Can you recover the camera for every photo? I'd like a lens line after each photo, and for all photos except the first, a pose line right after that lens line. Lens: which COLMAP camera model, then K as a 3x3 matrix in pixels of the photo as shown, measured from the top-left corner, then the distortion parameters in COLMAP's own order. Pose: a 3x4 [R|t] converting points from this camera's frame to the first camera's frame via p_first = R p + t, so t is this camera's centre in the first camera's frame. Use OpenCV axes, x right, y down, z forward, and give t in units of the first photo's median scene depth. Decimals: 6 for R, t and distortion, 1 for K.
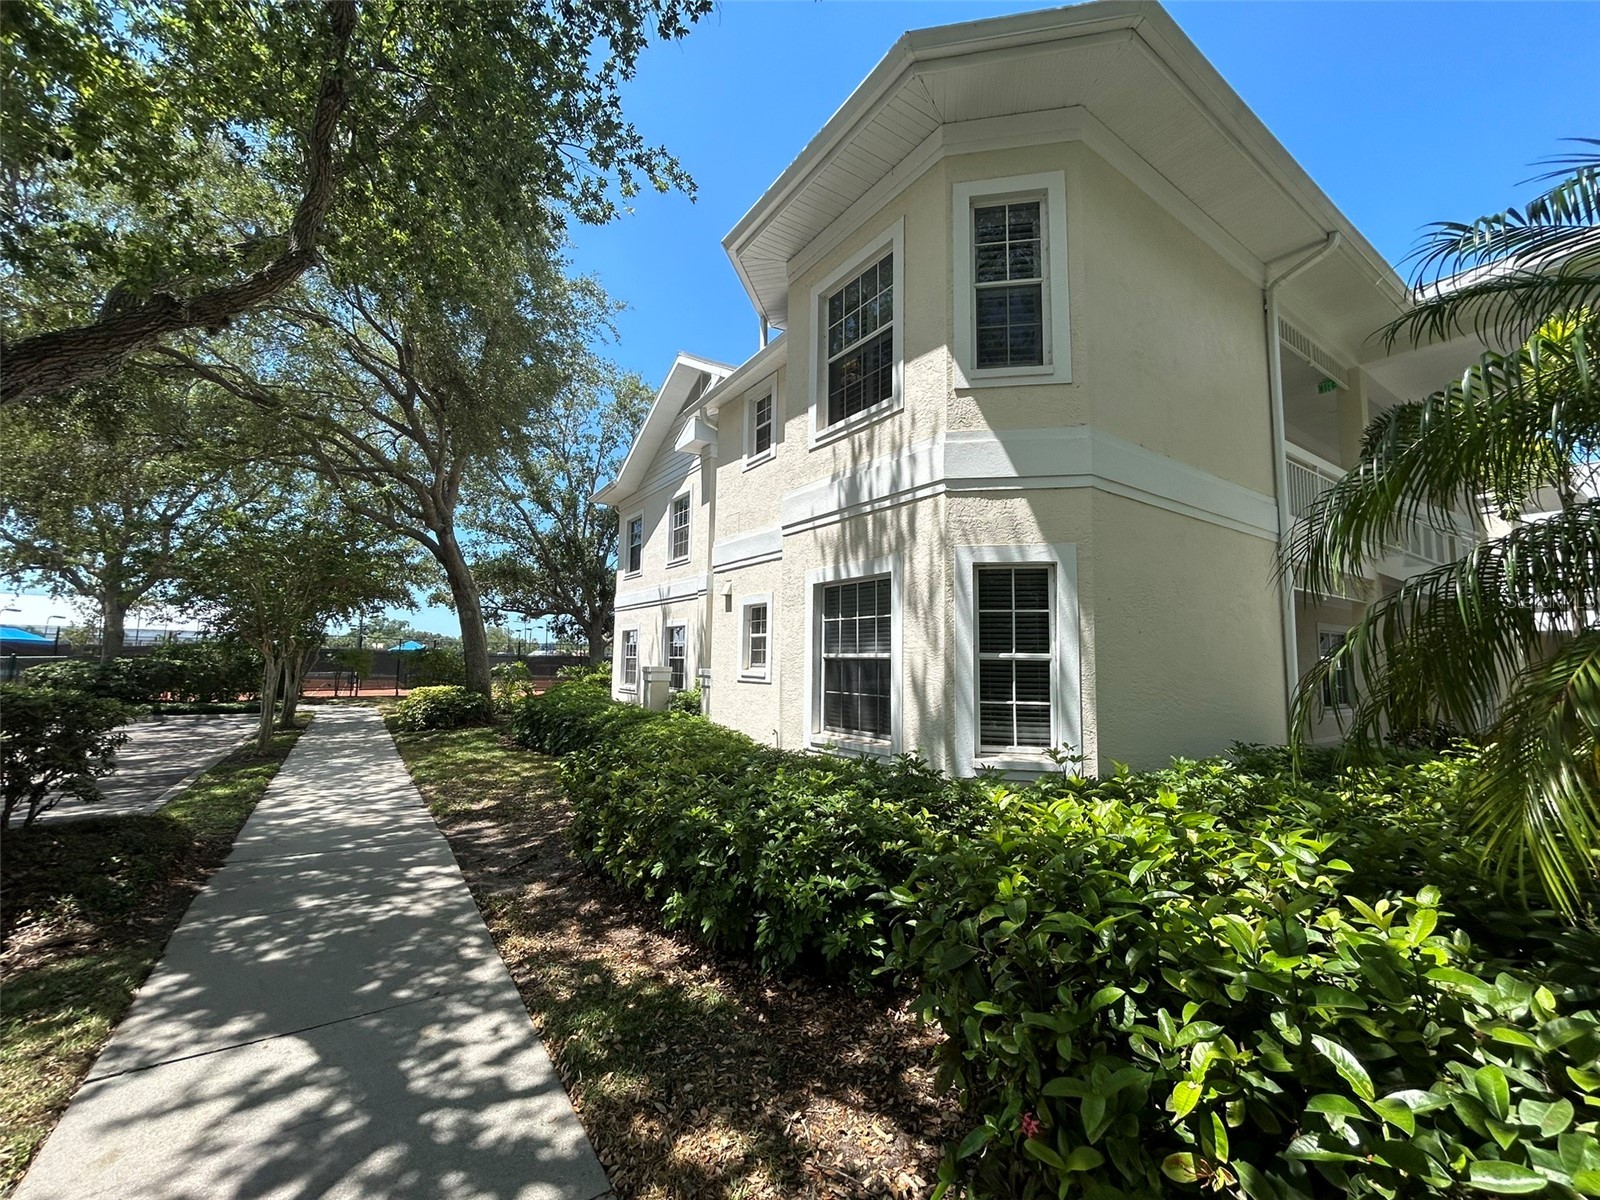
lens RADIAL K [[641.6, 0, 796.9], [0, 641.6, 596.4], [0, 0, 1]] dist [-0.000567, -0.001363]
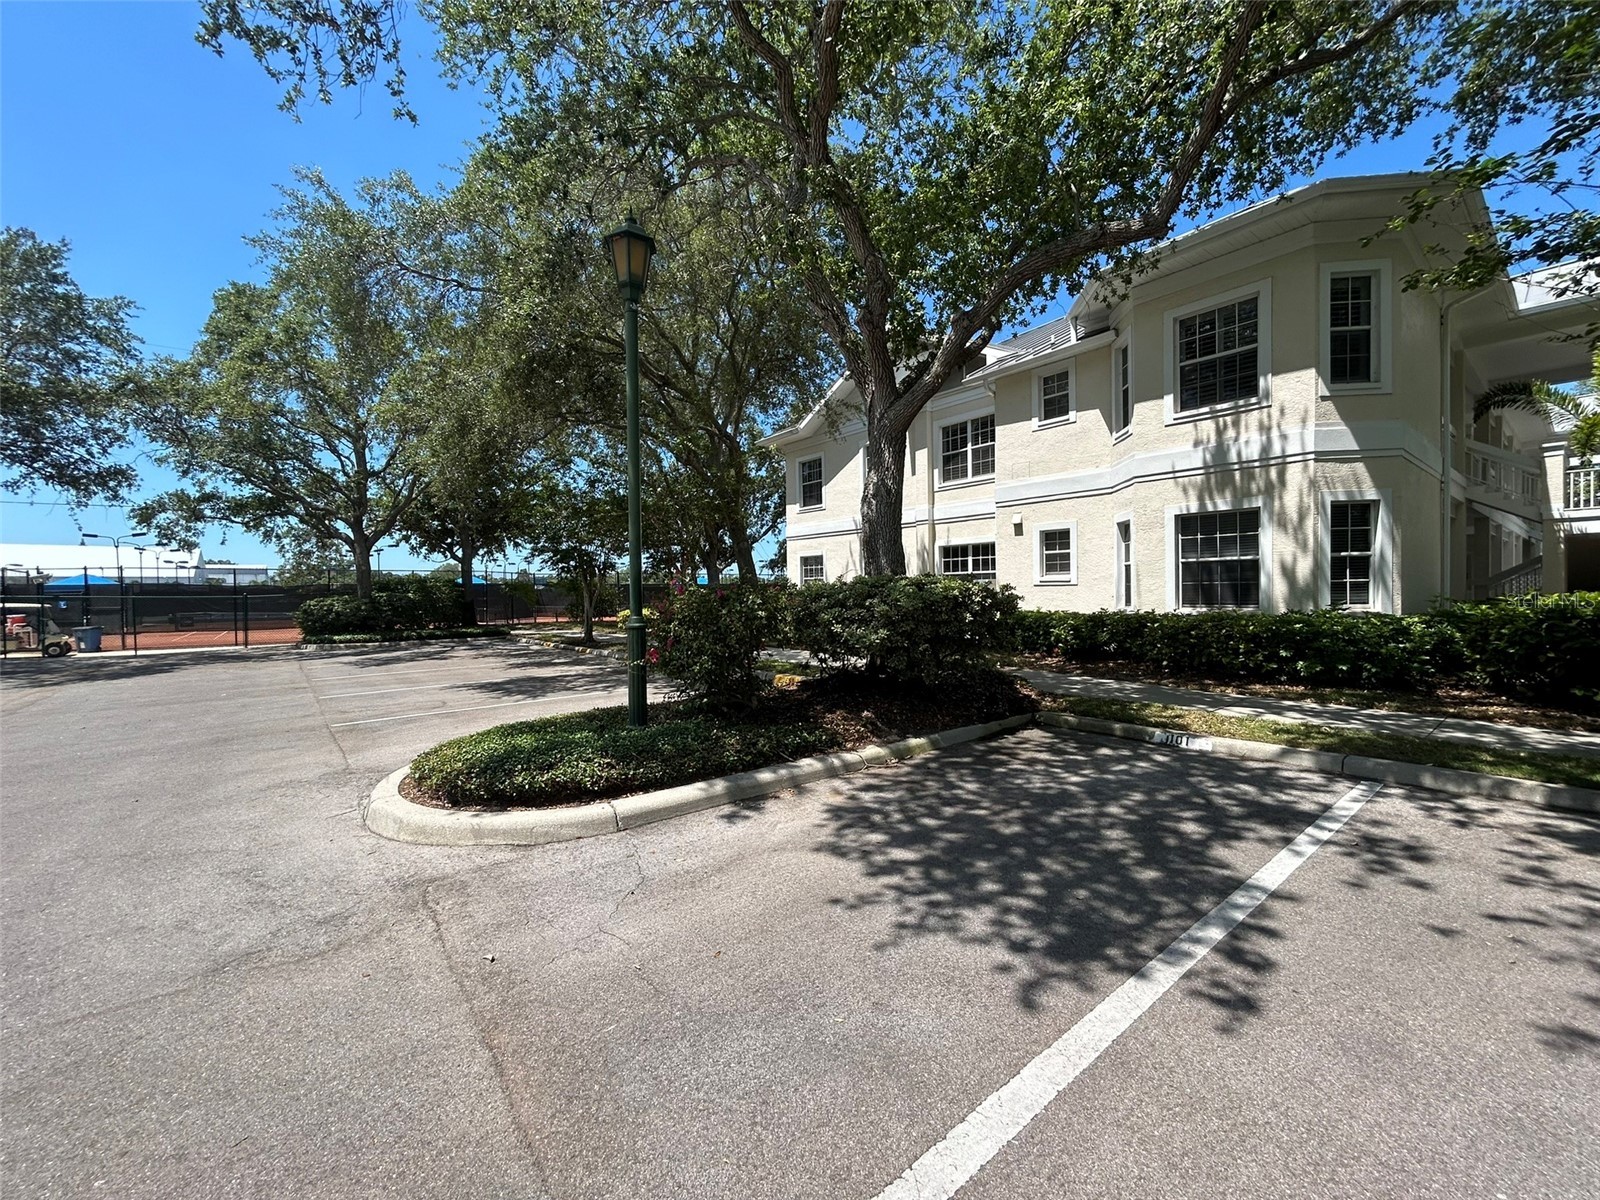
lens RADIAL K [[641.6, 0, 804.8], [0, 641.6, 602.7], [0, 0, 1]] dist [-0.000567, -0.001363]
pose [[0.997455, -0.020055, 0.068425, -1.155498], [0.012162, 0.993420, 0.113876, 0.007724], [-0.070259, -0.112754, 0.991136, -0.593775]]
